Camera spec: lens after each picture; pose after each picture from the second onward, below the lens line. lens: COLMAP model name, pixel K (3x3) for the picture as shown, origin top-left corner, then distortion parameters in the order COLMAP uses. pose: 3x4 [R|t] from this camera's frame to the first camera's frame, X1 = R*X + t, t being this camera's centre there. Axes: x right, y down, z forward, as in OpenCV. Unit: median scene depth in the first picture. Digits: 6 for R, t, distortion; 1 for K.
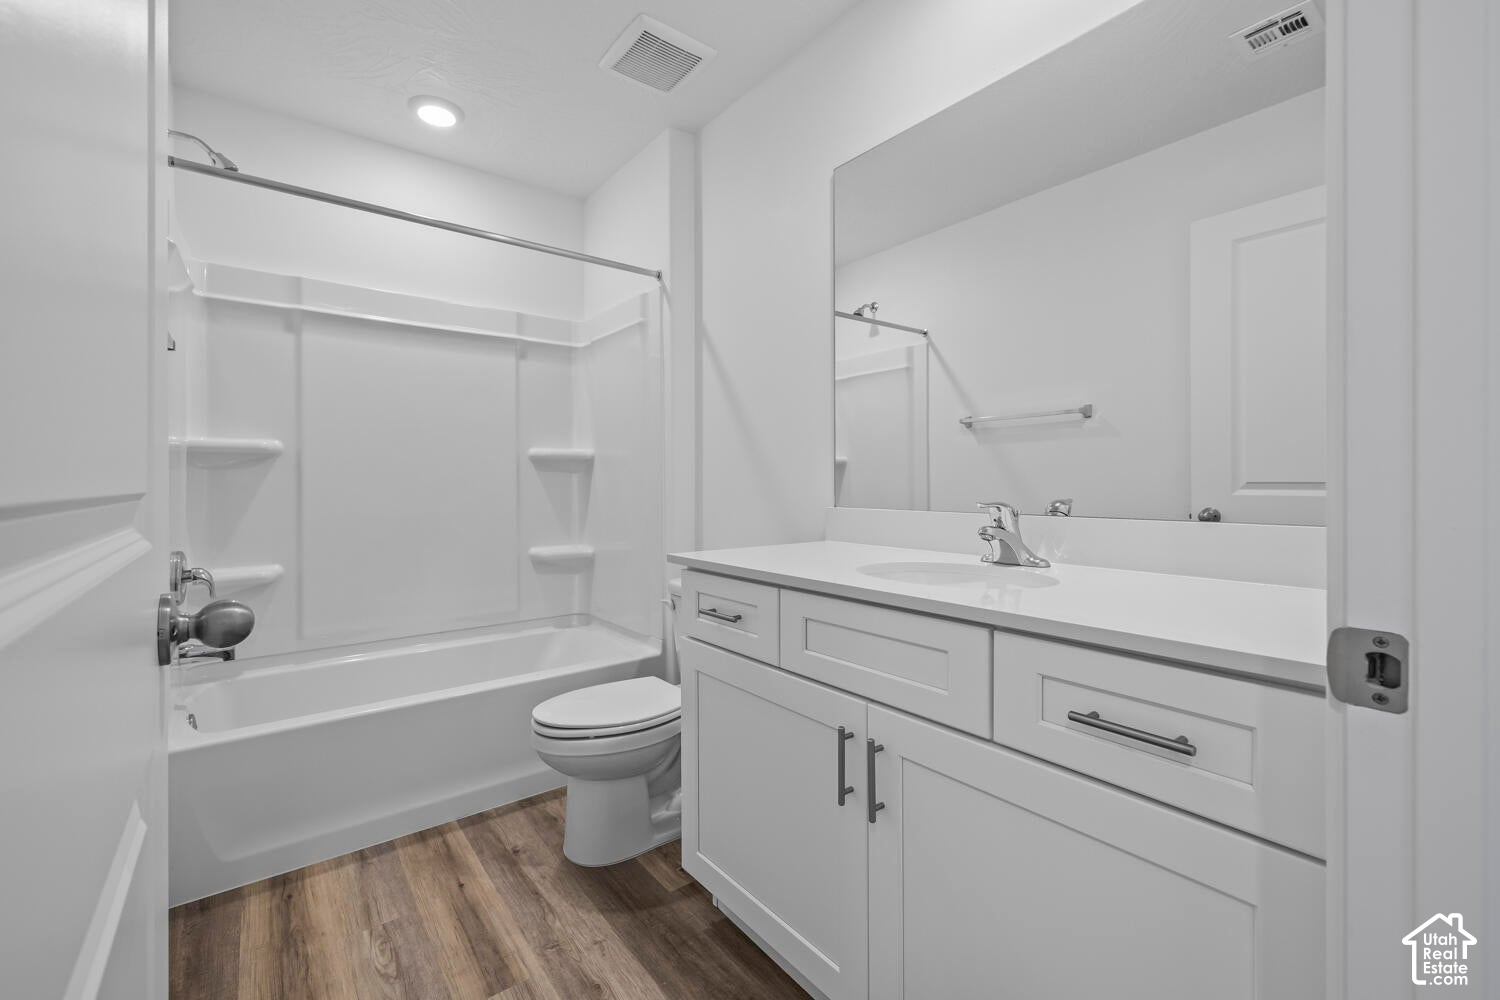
lens RADIAL K [[628.4, 0, 761.3], [0, 628.4, 488.0], [0, 0, 1]] dist [0.002124, -0.000269]
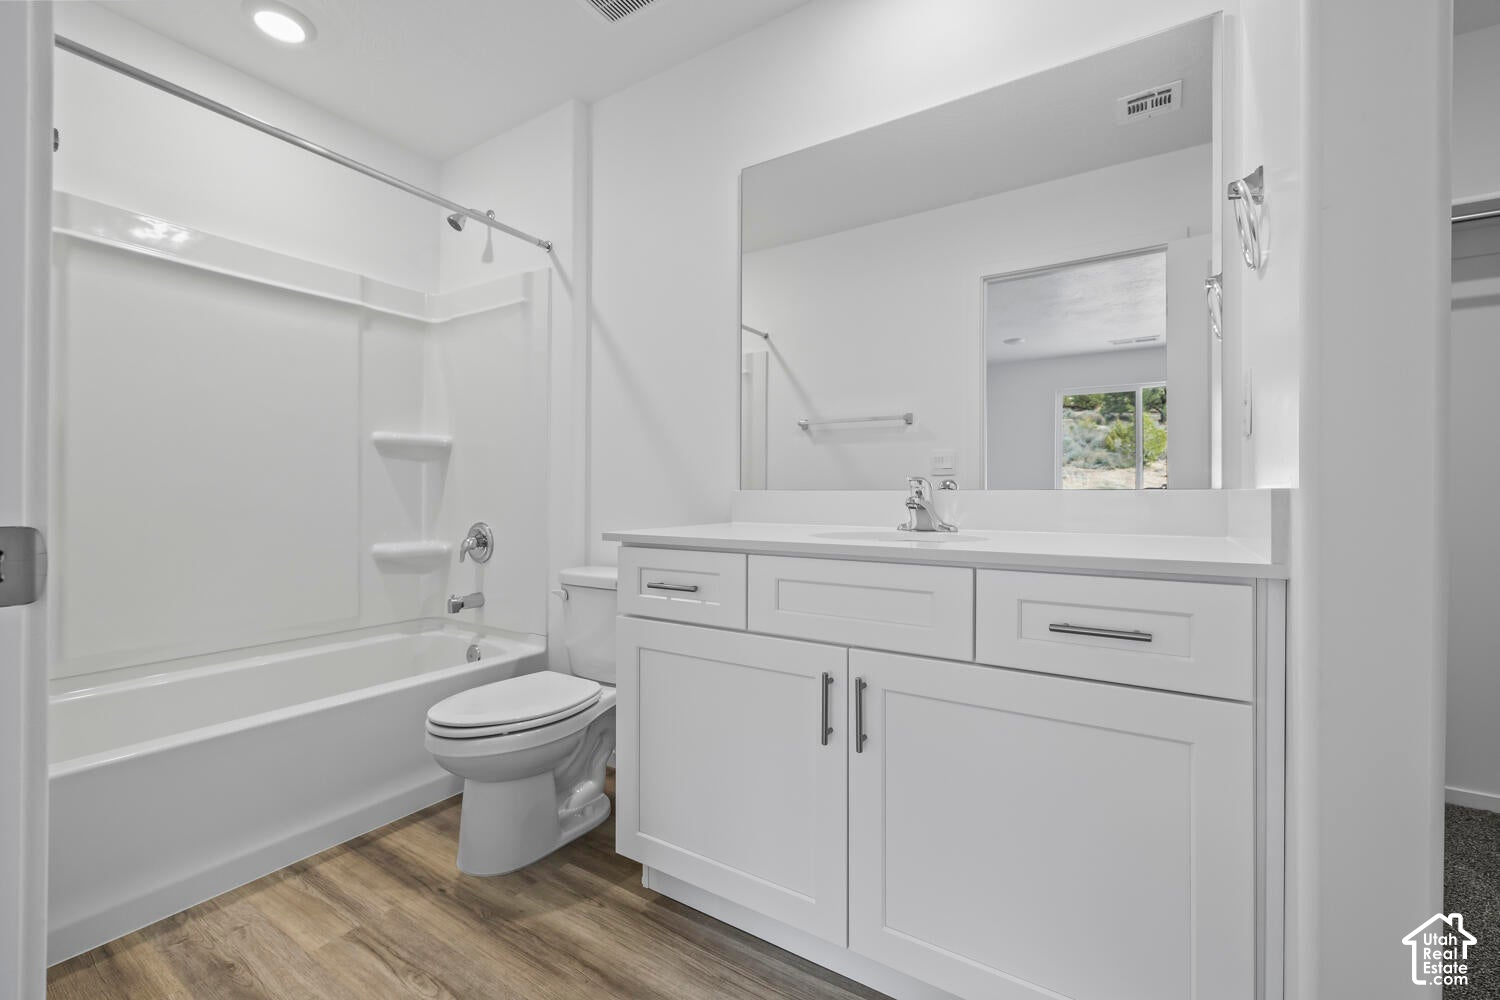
lens RADIAL K [[628.4, 0, 751.4], [0, 628.4, 496.4], [0, 0, 1]] dist [0.002124, -0.000269]
pose [[0.951095, 0.000723, 0.308898, -0.189177], [0.000830, 0.999988, -0.004894, 0.045128], [-0.308898, 0.004911, 0.951082, -0.001110]]
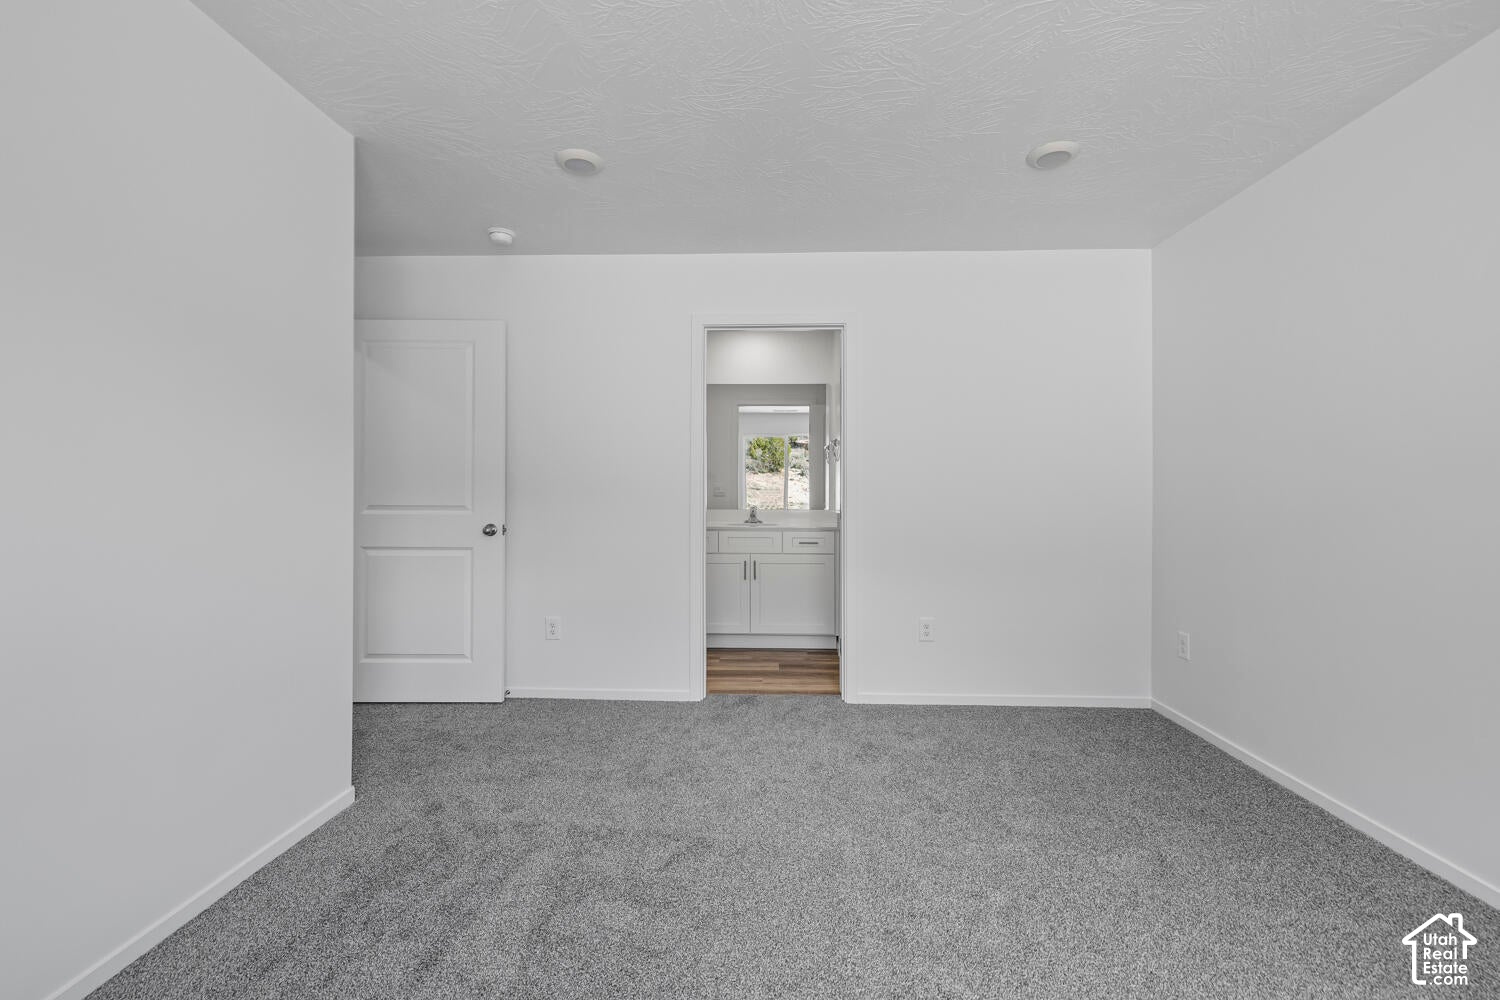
lens RADIAL K [[628.4, 0, 754.8], [0, 628.4, 491.8], [0, 0, 1]] dist [0.002124, -0.000269]
pose [[0.663246, -0.001890, 0.748399, -1.655348], [0.007313, 0.999965, -0.003956, -0.032053], [-0.748366, 0.008097, 0.663237, -1.013865]]
